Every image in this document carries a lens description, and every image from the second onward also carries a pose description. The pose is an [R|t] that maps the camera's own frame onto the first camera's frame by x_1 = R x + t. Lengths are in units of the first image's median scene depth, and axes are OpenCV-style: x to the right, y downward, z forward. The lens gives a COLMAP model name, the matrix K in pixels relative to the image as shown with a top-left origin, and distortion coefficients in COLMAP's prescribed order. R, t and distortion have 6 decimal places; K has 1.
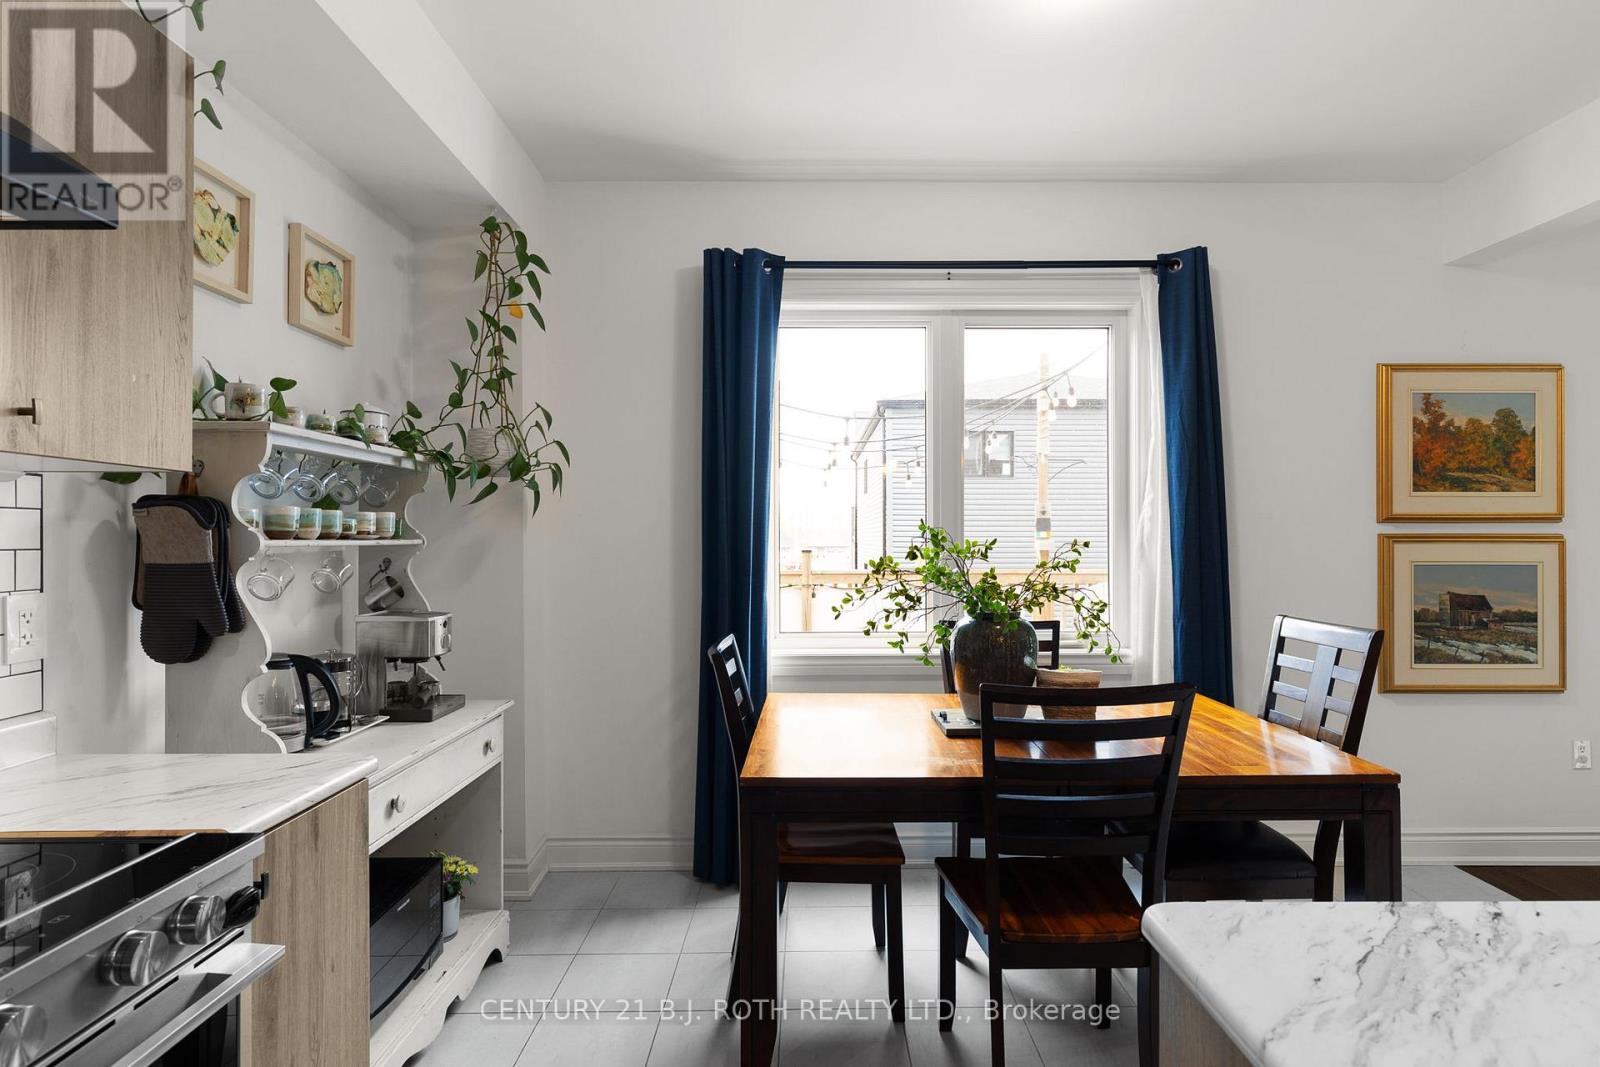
lens RADIAL K [[819.3, 0, 800.0], [0, 819.3, 533.5], [0, 0, 1]] dist [-0.009144, -0.000192]
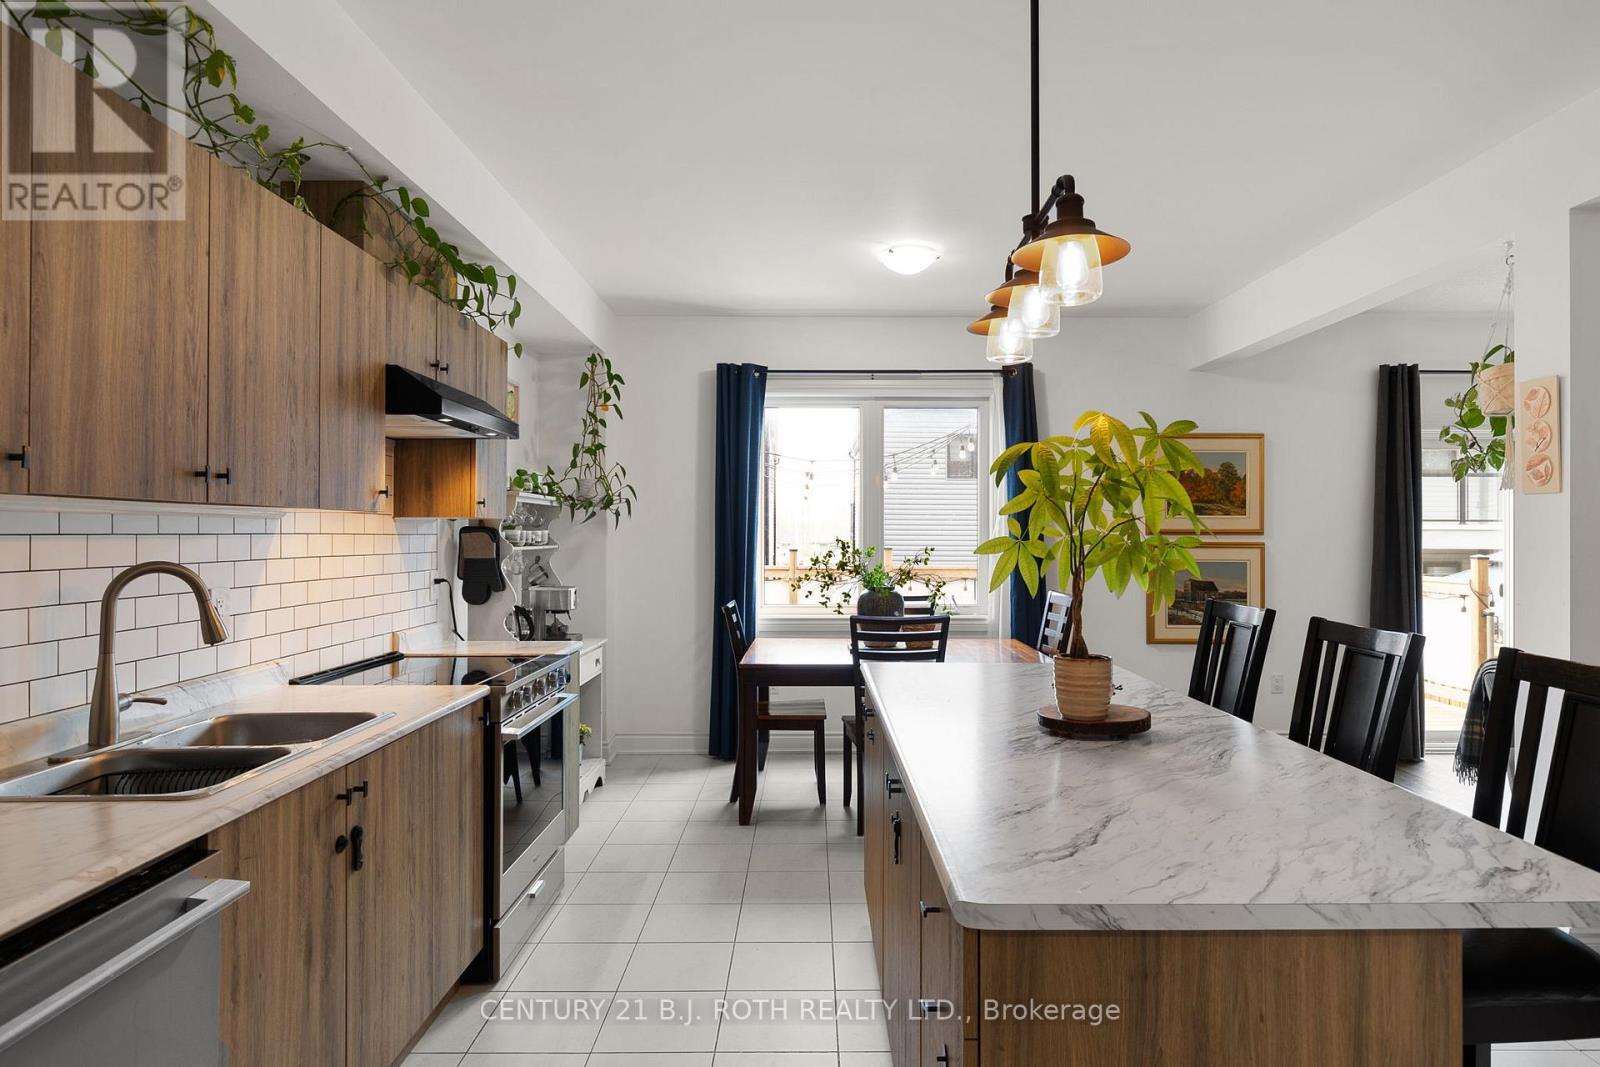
lens RADIAL K [[798.7, 0, 800.0], [0, 798.7, 533.5], [0, 0, 1]] dist [-0.000798, -0.000403]
pose [[0.999984, 0.003258, 0.004542, 0.038680], [-0.003268, 0.999993, 0.002069, -0.017840], [-0.004535, -0.002084, 0.999988, -0.558611]]
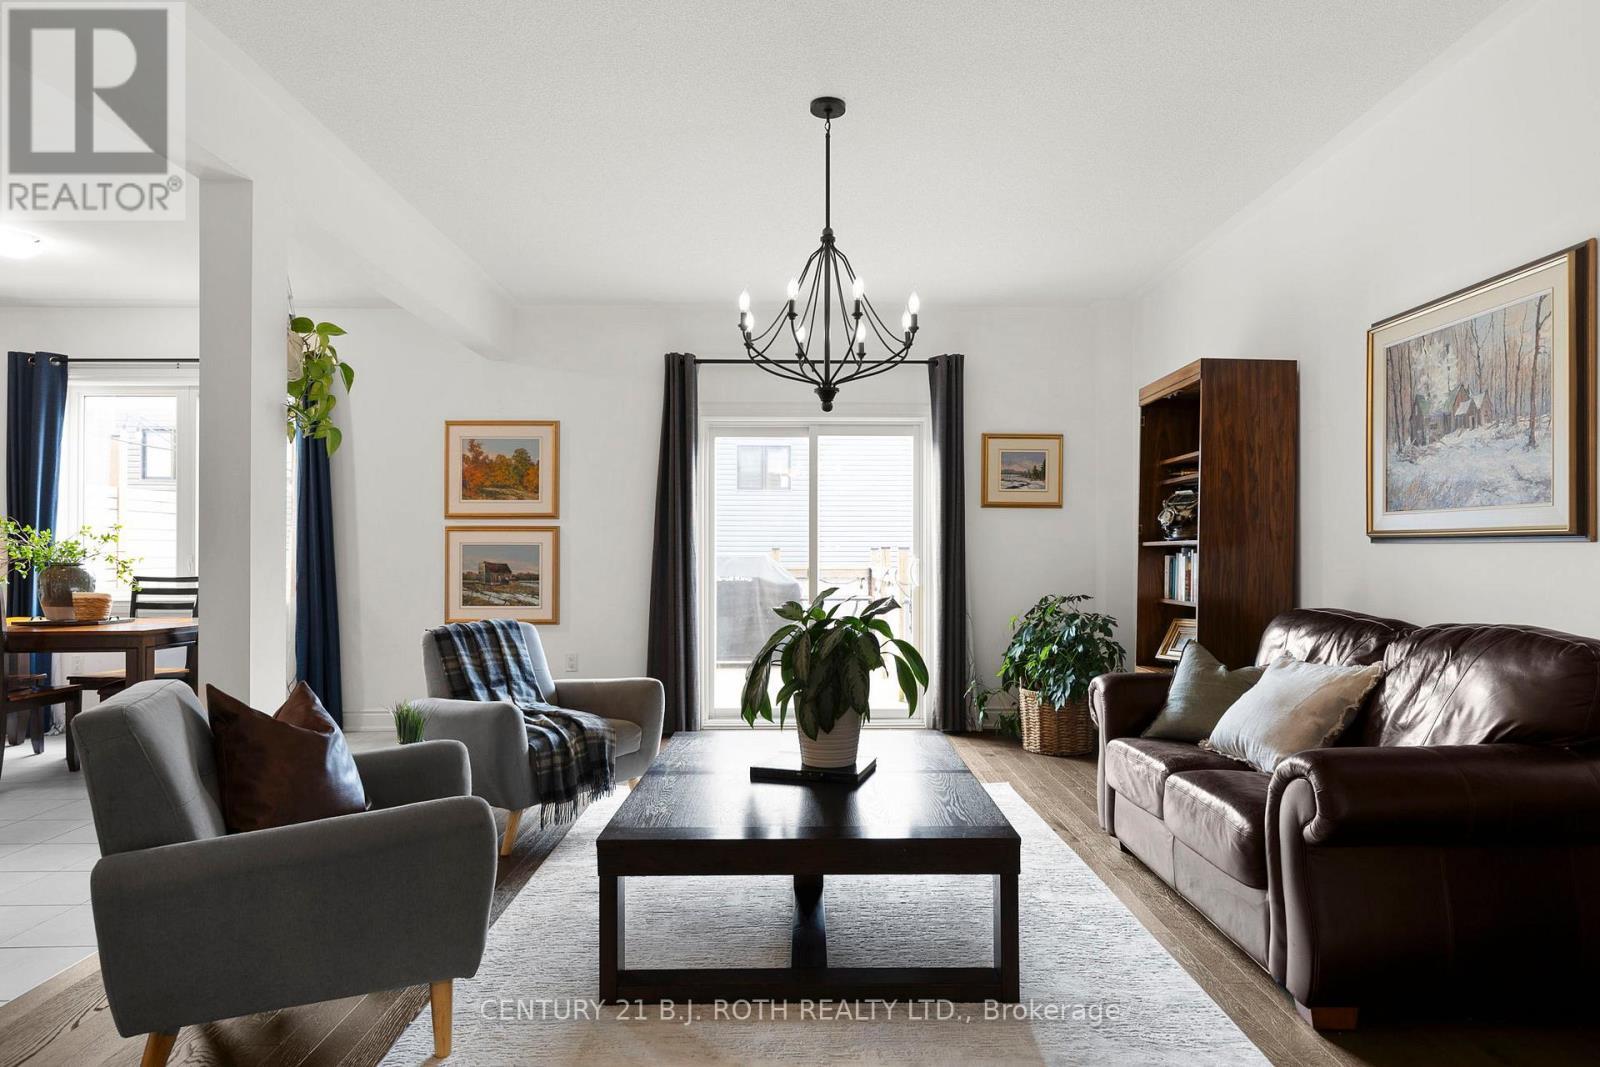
lens RADIAL K [[819.3, 0, 800.0], [0, 819.3, 533.5], [0, 0, 1]] dist [-0.009144, -0.000192]
pose [[0.999762, 0.002978, 0.021631, 1.447019], [-0.002685, 0.999904, -0.013574, 0.037892], [-0.021669, 0.013513, 0.999674, -0.669168]]
